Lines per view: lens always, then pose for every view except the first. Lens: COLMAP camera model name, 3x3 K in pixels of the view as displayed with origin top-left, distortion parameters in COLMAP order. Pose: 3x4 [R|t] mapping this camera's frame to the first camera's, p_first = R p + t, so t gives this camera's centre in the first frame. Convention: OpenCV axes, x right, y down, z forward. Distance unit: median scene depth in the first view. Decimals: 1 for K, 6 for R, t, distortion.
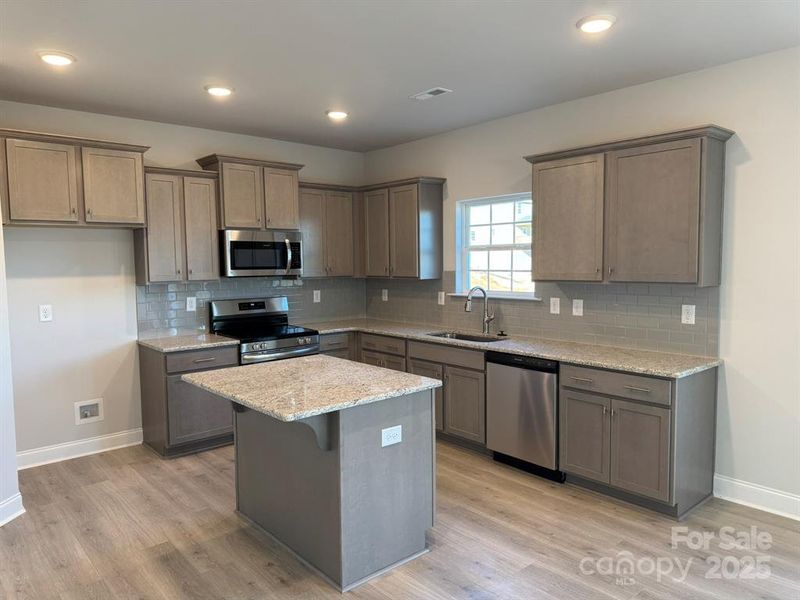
lens RADIAL K [[569.1, 0, 396.5], [0, 569.1, 300.2], [0, 0, 1]] dist [0.068121, -0.057163]
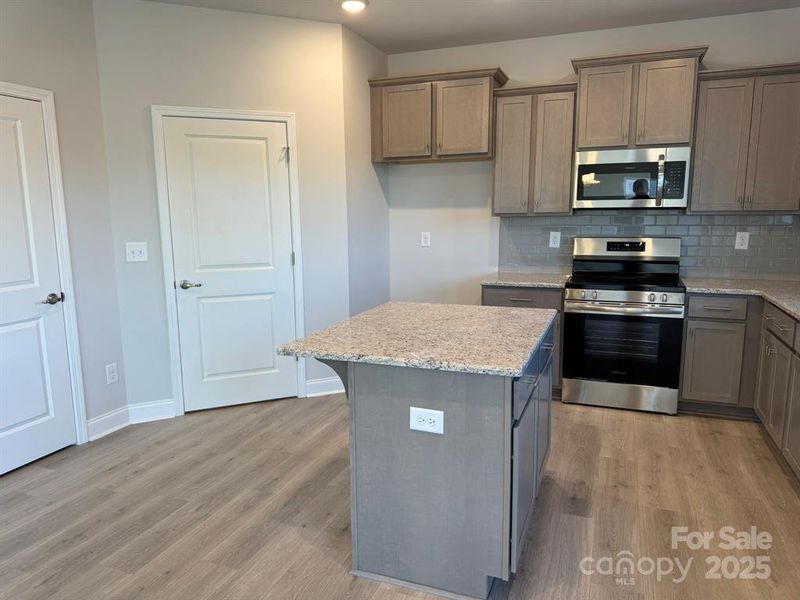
lens RADIAL K [[569.1, 0, 397.4], [0, 569.1, 300.3], [0, 0, 1]] dist [0.068121, -0.057163]
pose [[0.464560, 0.146670, -0.873311, 0.392656], [-0.060330, 0.989139, 0.134030, -0.005980], [0.883484, -0.009578, 0.468363, 0.420066]]
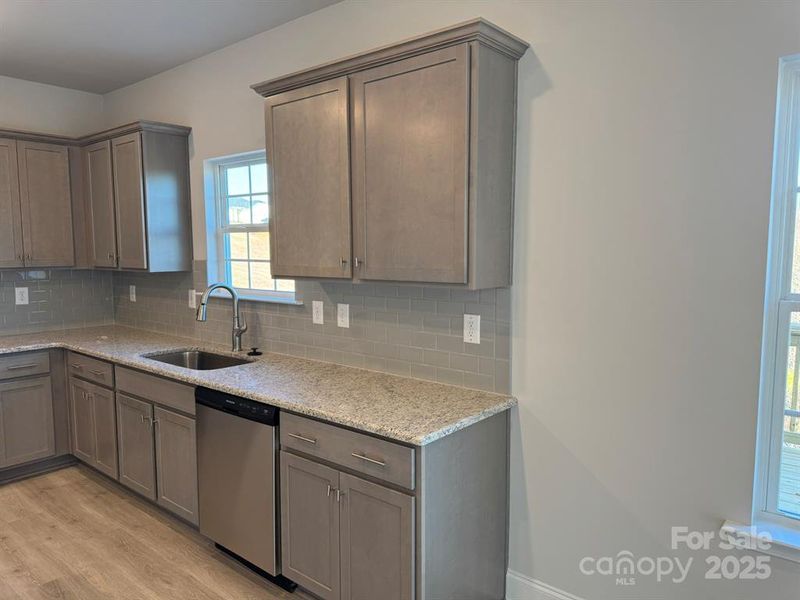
lens RADIAL K [[569.1, 0, 399.7], [0, 569.1, 303.3], [0, 0, 1]] dist [0.068121, -0.057163]
pose [[0.989888, -0.008591, 0.141589, 0.294055], [0.004754, 0.999613, 0.027417, -0.020889], [-0.141770, -0.026467, 0.989546, 0.325769]]
